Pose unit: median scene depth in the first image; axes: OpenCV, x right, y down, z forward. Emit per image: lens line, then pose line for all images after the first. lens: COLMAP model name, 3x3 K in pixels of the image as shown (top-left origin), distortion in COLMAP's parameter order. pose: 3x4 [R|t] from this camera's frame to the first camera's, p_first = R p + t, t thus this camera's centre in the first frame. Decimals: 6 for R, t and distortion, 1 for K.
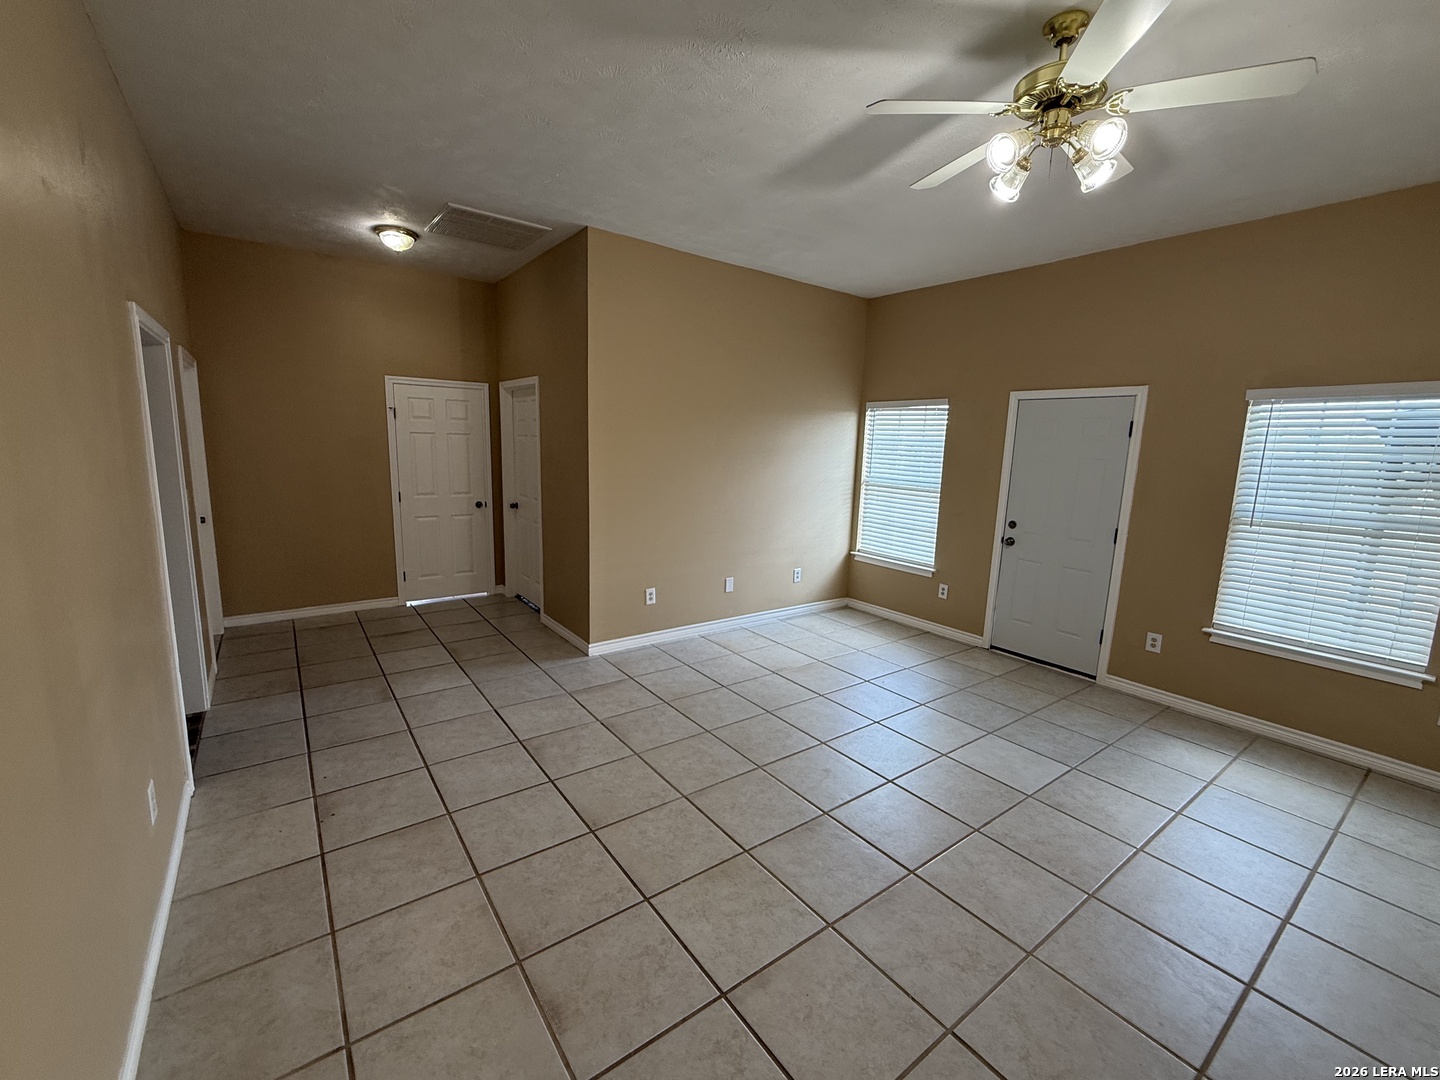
lens RADIAL K [[601.9, 0, 721.1], [0, 601.9, 539.6], [0, 0, 1]] dist [0.001043, 0.000044]
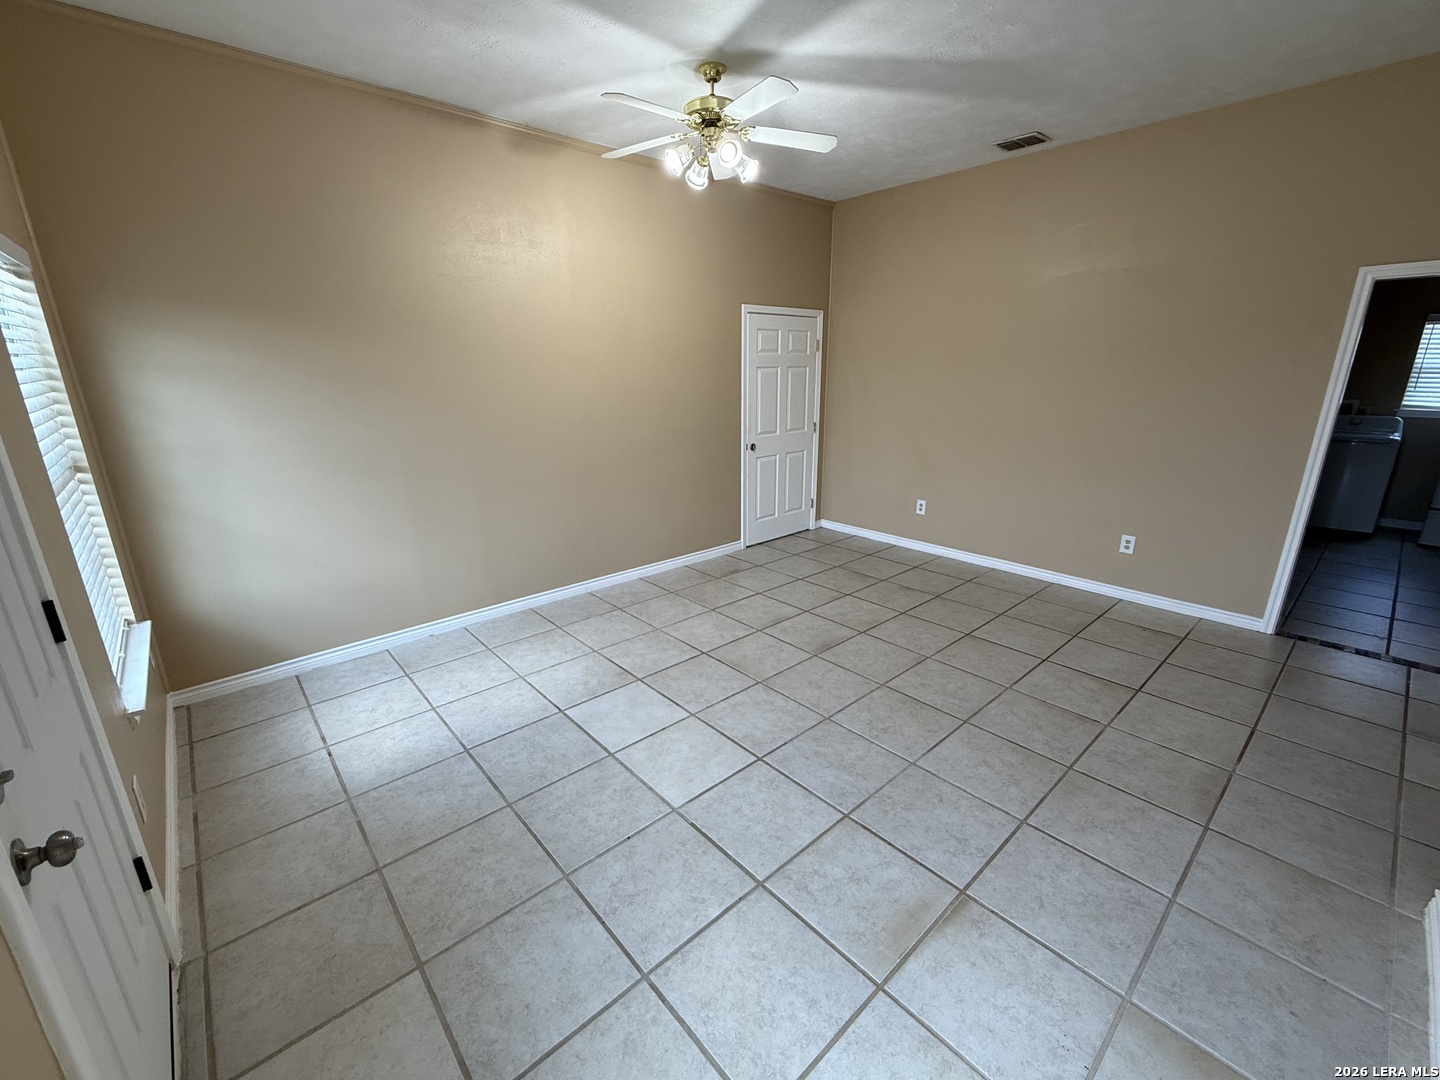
lens RADIAL K [[601.9, 0, 721.4], [0, 601.9, 541.4], [0, 0, 1]] dist [0.001043, 0.000044]
pose [[-0.995818, 0.000133, -0.091363, 0.289034], [-0.039585, 0.900637, 0.432766, -0.187776], [0.082342, 0.434573, -0.896865, 1.192177]]
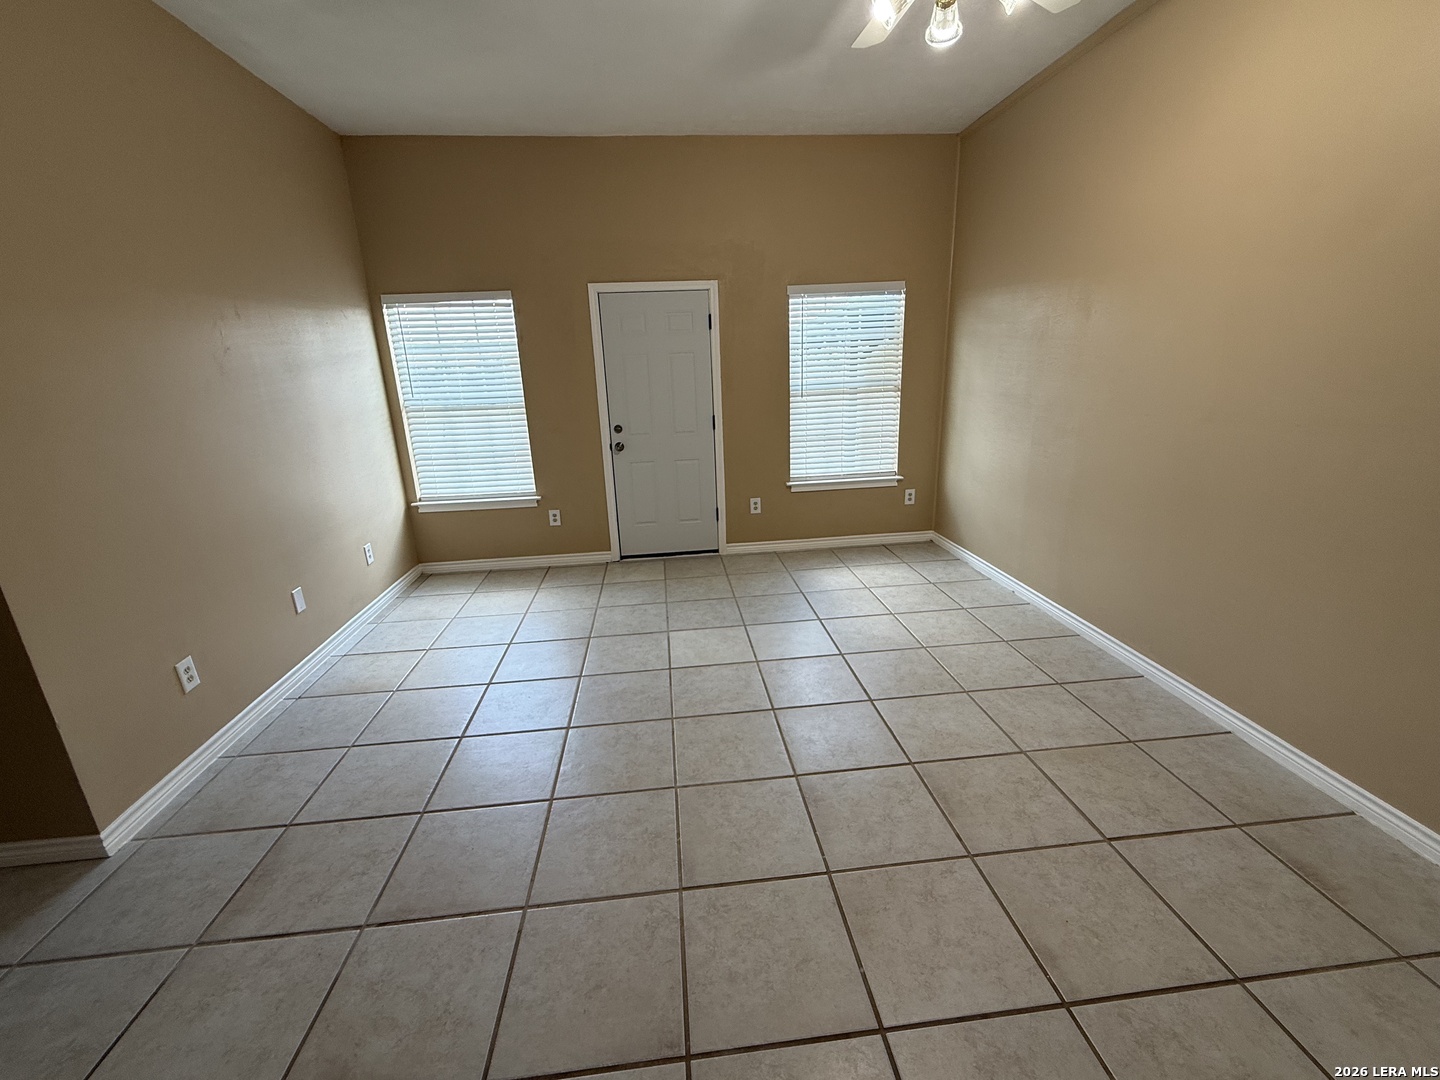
lens RADIAL K [[601.9, 0, 717.8], [0, 601.9, 541.7], [0, 0, 1]] dist [0.001043, 0.000044]
pose [[0.511018, -0.296403, 0.806849, -0.274340], [0.191371, 0.954339, 0.229379, -0.044601], [-0.837996, 0.037190, 0.544407, 0.361273]]
